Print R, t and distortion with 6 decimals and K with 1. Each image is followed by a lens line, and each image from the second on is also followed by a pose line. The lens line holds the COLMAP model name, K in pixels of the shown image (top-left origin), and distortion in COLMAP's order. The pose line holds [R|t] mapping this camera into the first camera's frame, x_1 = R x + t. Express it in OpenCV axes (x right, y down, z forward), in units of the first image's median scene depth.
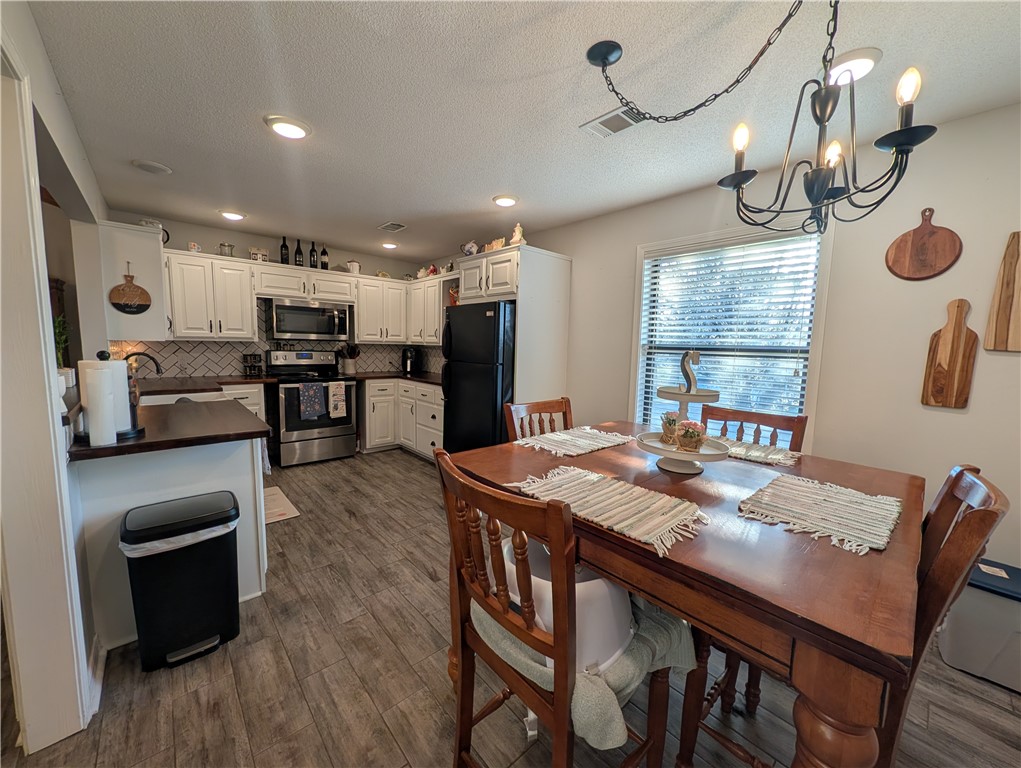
lens RADIAL K [[393.2, 0, 515.2], [0, 393.2, 384.0], [0, 0, 1]] dist [-0.001619, 0.000284]
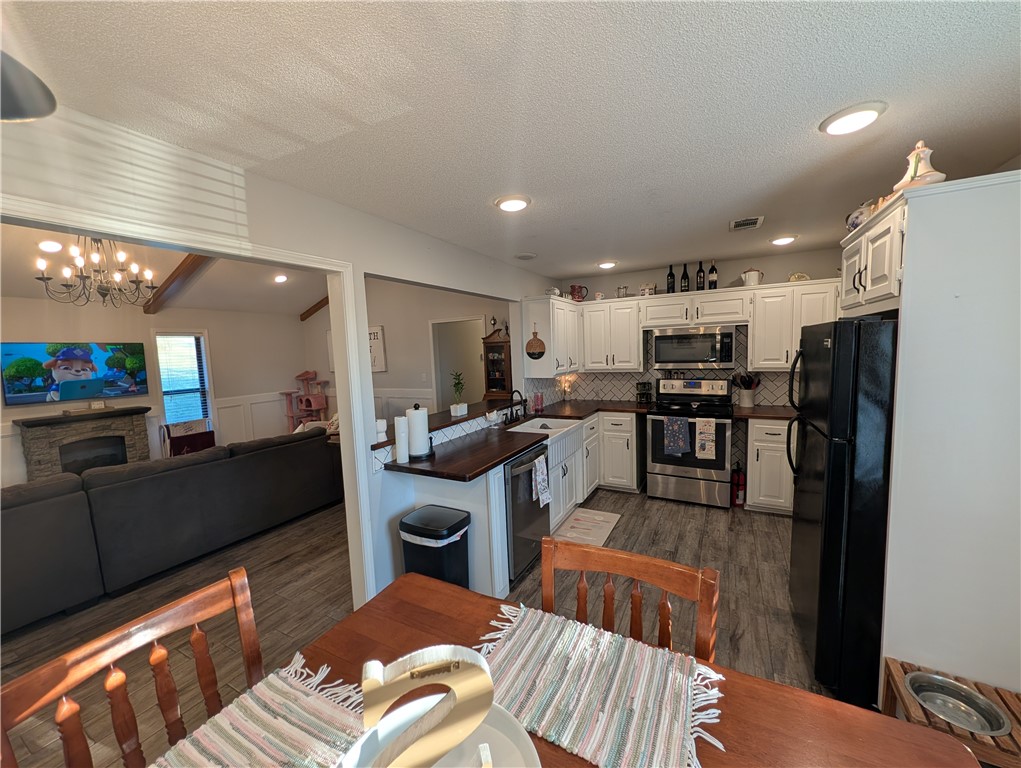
lens RADIAL K [[393.2, 0, 514.7], [0, 393.2, 383.7], [0, 0, 1]] dist [-0.001619, 0.000284]
pose [[0.329932, 0.045766, -0.942895, 0.231160], [-0.051527, 0.998208, 0.030421, -0.089520], [0.942597, 0.038548, 0.331699, 0.320045]]
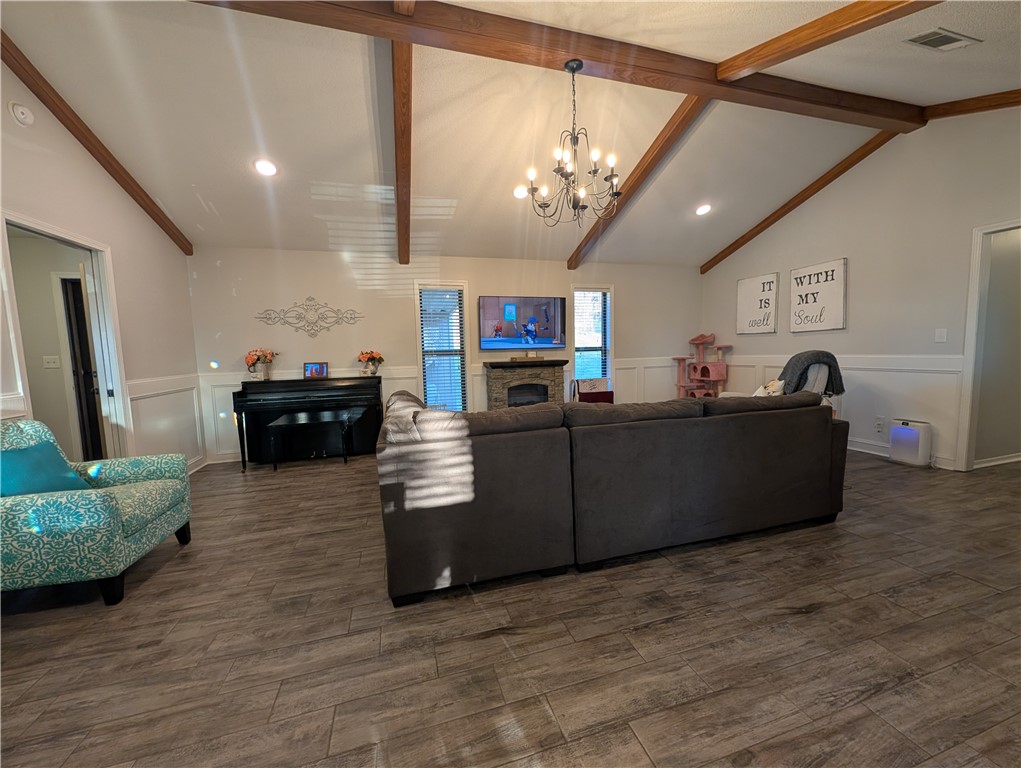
lens RADIAL K [[393.2, 0, 513.4], [0, 393.2, 382.5], [0, 0, 1]] dist [-0.001619, 0.000284]
pose [[-0.431760, 0.064211, -0.899700, -0.118681], [-0.077321, 0.991156, 0.107844, 0.034344], [0.898668, 0.116129, -0.422977, 0.022707]]
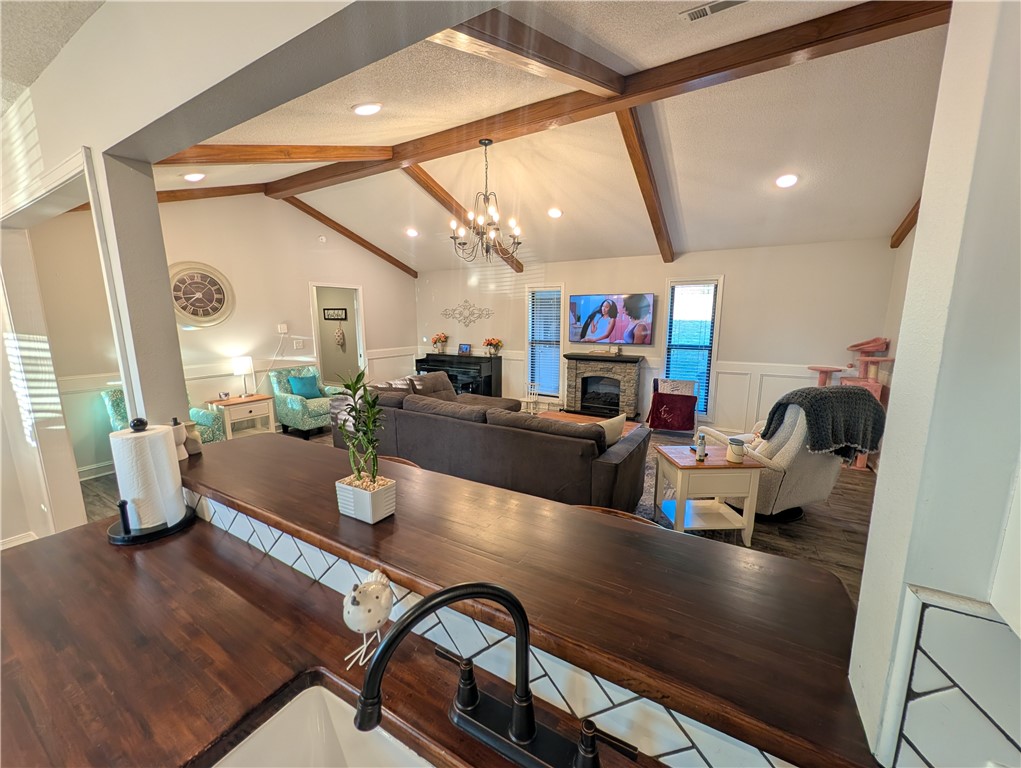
lens RADIAL K [[385.5, 0, 515.6], [0, 385.5, 383.4], [0, 0, 1]] dist [-0.001708, -0.000034]
pose [[-0.950225, 0.029465, -0.310169, -0.570170], [-0.054511, 0.964441, 0.258617, -0.138955], [0.306760, 0.262652, -0.914829, 0.684940]]
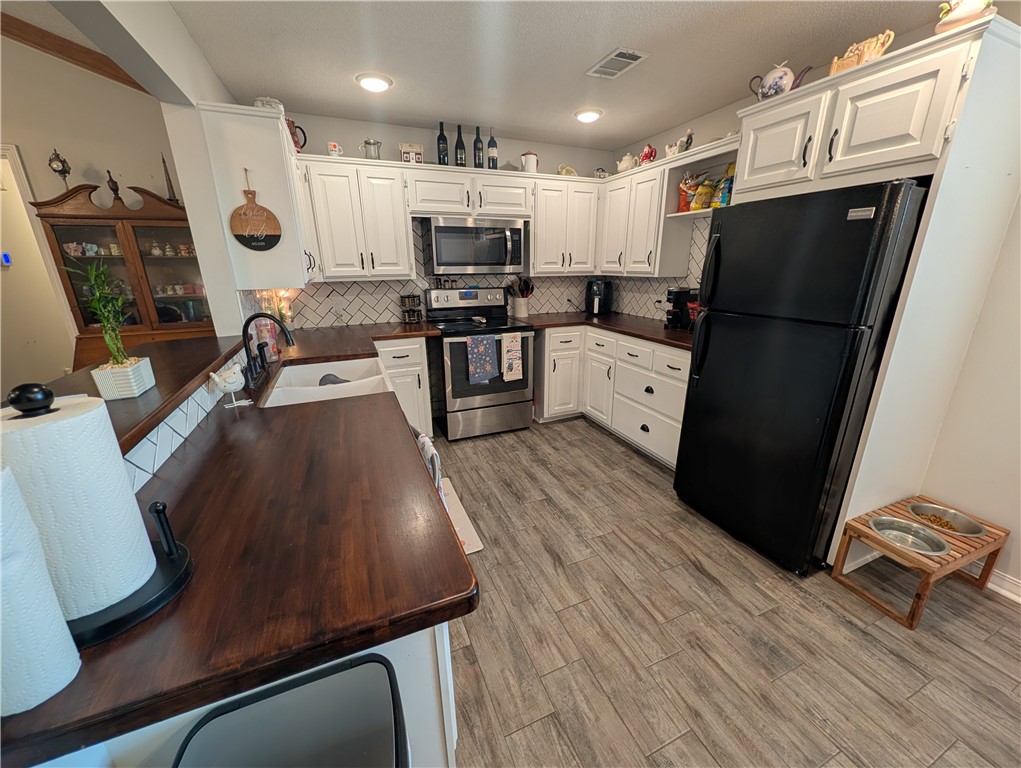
lens RADIAL K [[393.2, 0, 513.2], [0, 393.2, 384.9], [0, 0, 1]] dist [-0.001619, 0.000284]
pose [[0.943559, 0.066808, -0.324397, -0.213723], [-0.002025, 0.980590, 0.196058, -0.056105], [0.331199, -0.184336, 0.925380, 0.316421]]
